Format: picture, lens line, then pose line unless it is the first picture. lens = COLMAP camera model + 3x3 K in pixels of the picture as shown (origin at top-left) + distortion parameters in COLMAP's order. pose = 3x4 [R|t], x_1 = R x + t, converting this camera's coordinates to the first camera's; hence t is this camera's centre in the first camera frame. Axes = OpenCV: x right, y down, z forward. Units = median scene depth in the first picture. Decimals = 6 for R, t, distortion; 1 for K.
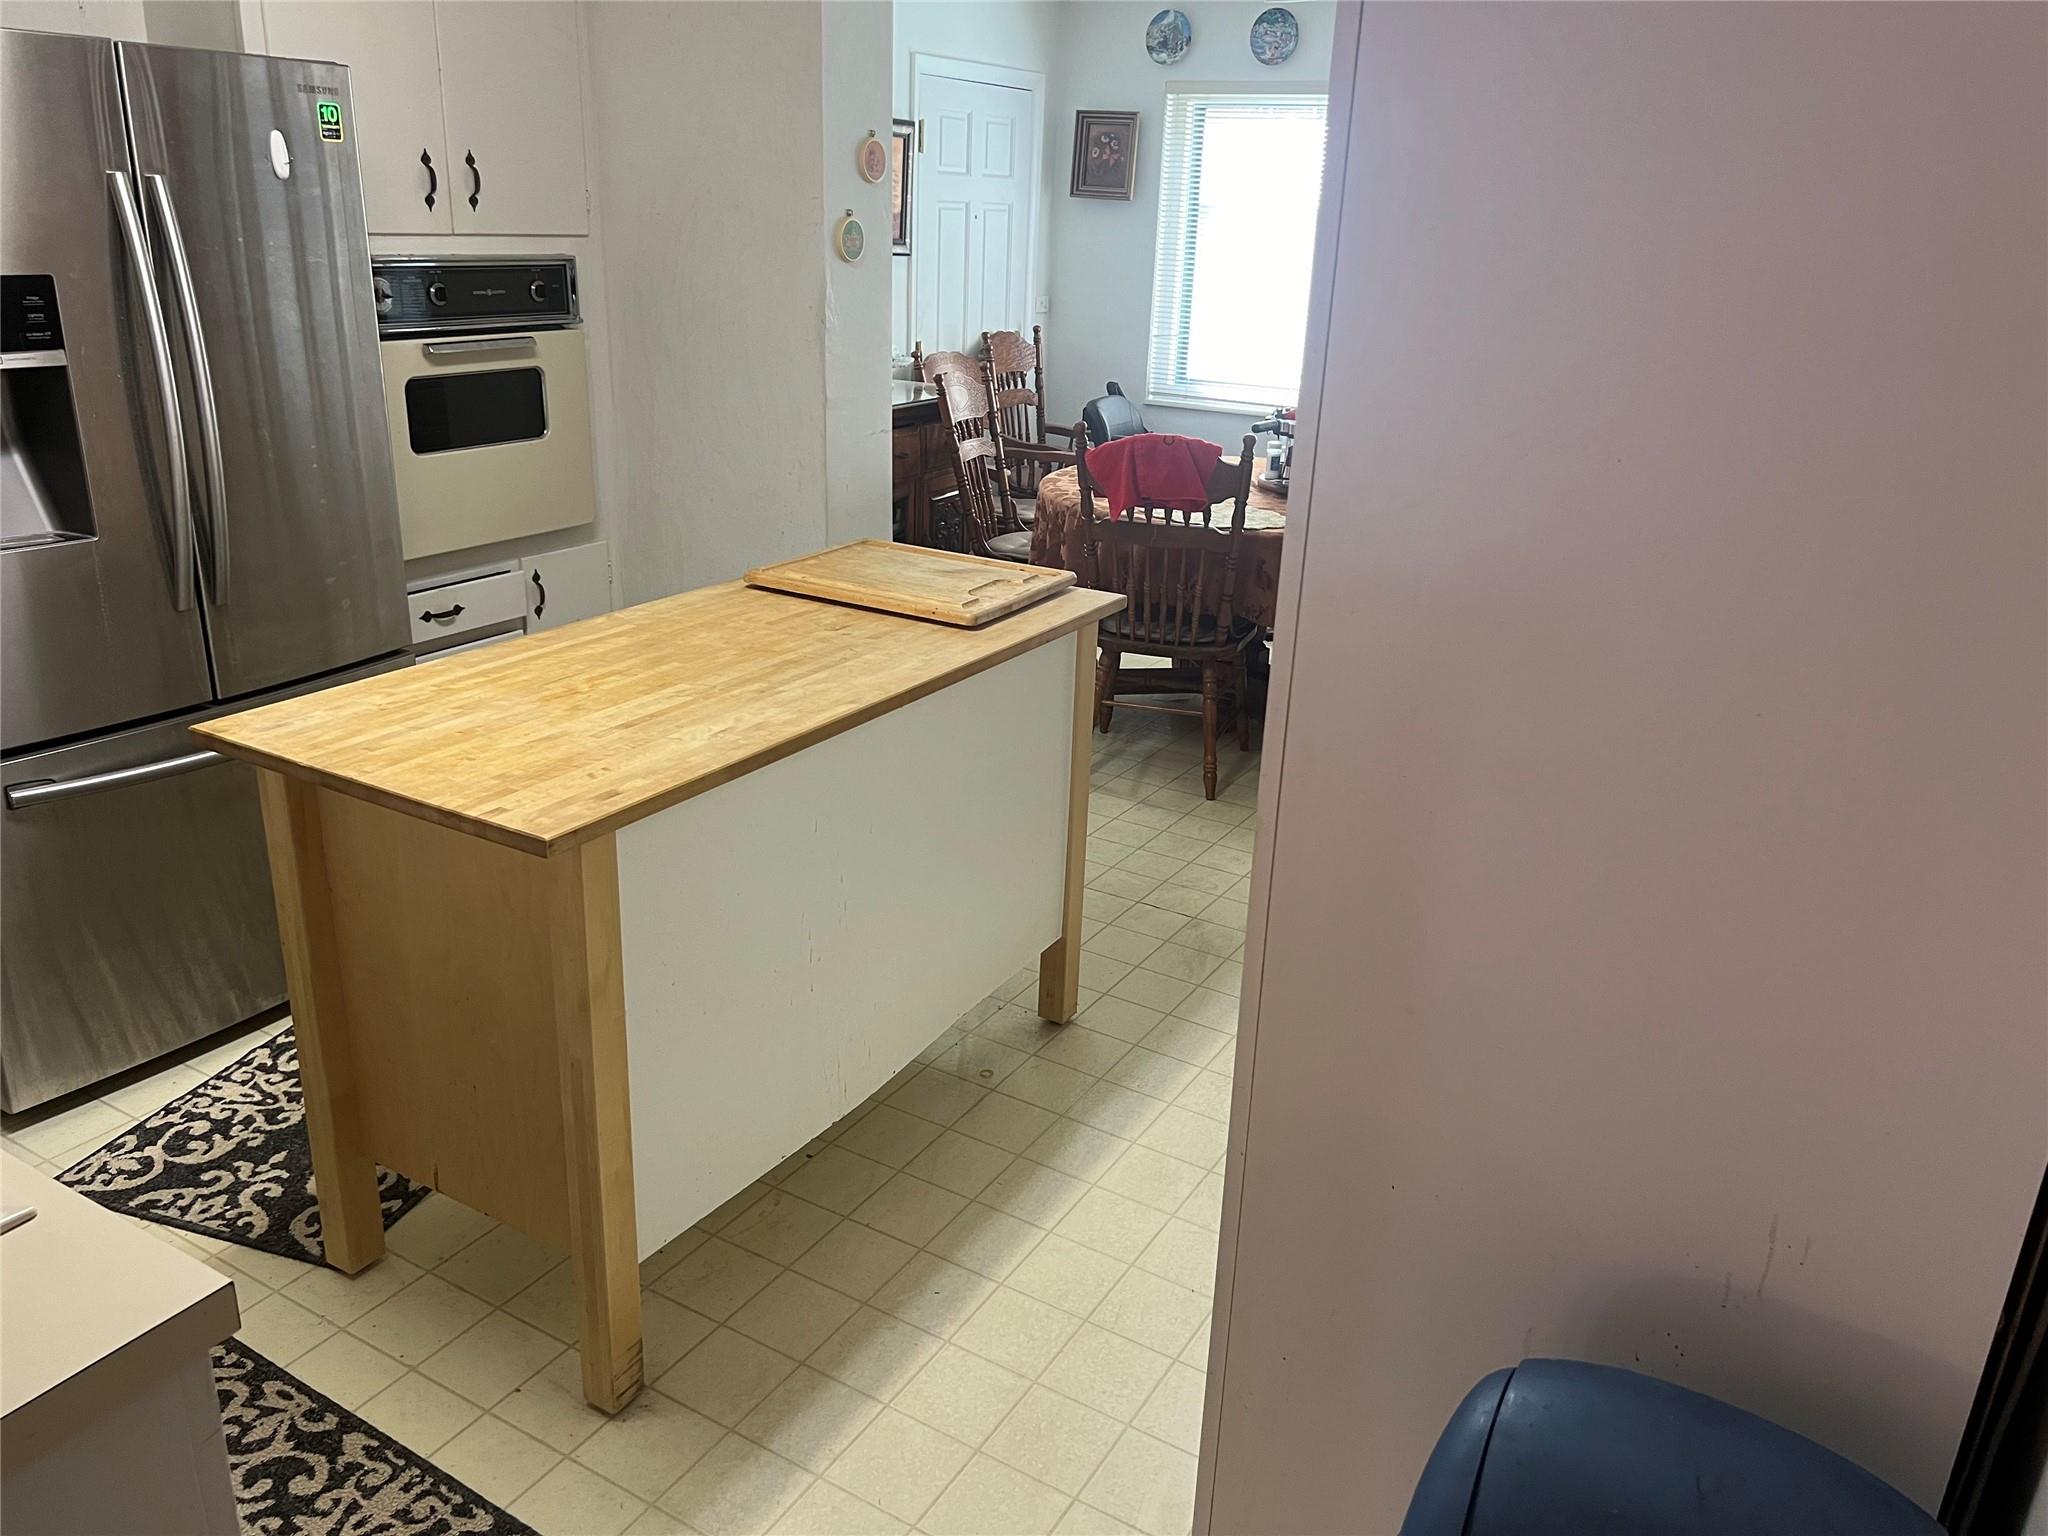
lens RADIAL K [[1548.1, 0, 1023.7], [0, 1548.1, 764.0], [0, 0, 1]] dist [0.073165, -0.081523]
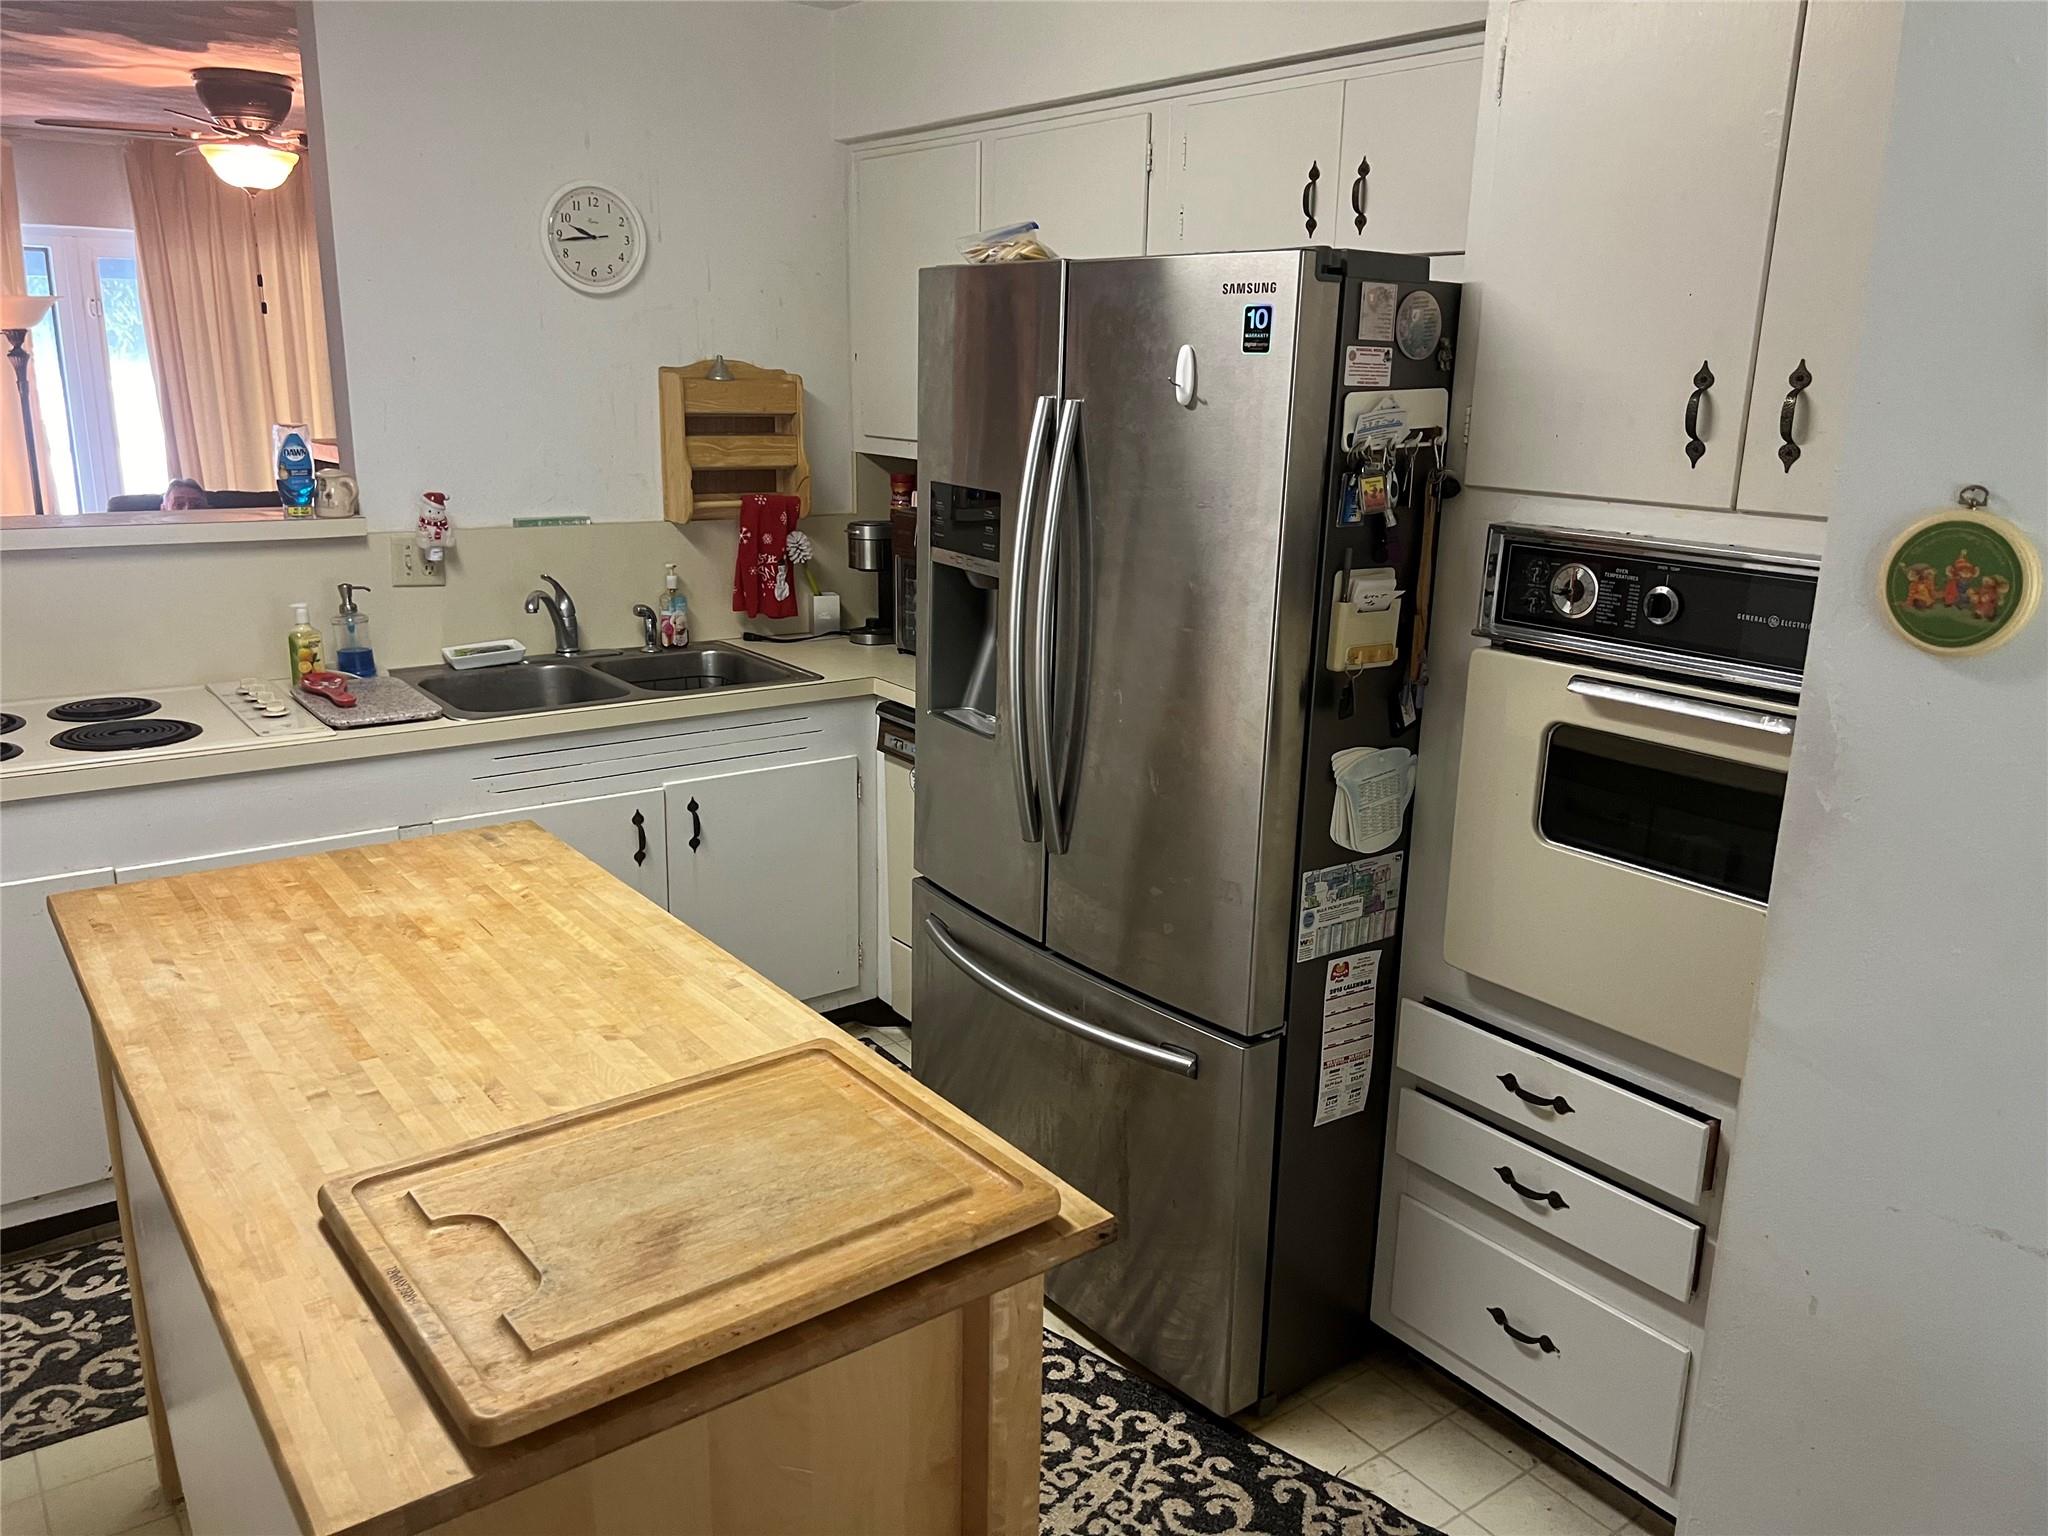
lens RADIAL K [[1552.7, 0, 1046.0], [0, 1552.7, 767.4], [0, 0, 1]] dist [0.049655, -0.055290]
pose [[-0.381189, 0.184601, -0.905879, 0.226795], [-0.354689, 0.875677, 0.327698, -0.336622], [0.853751, 0.446221, -0.268323, 0.934996]]
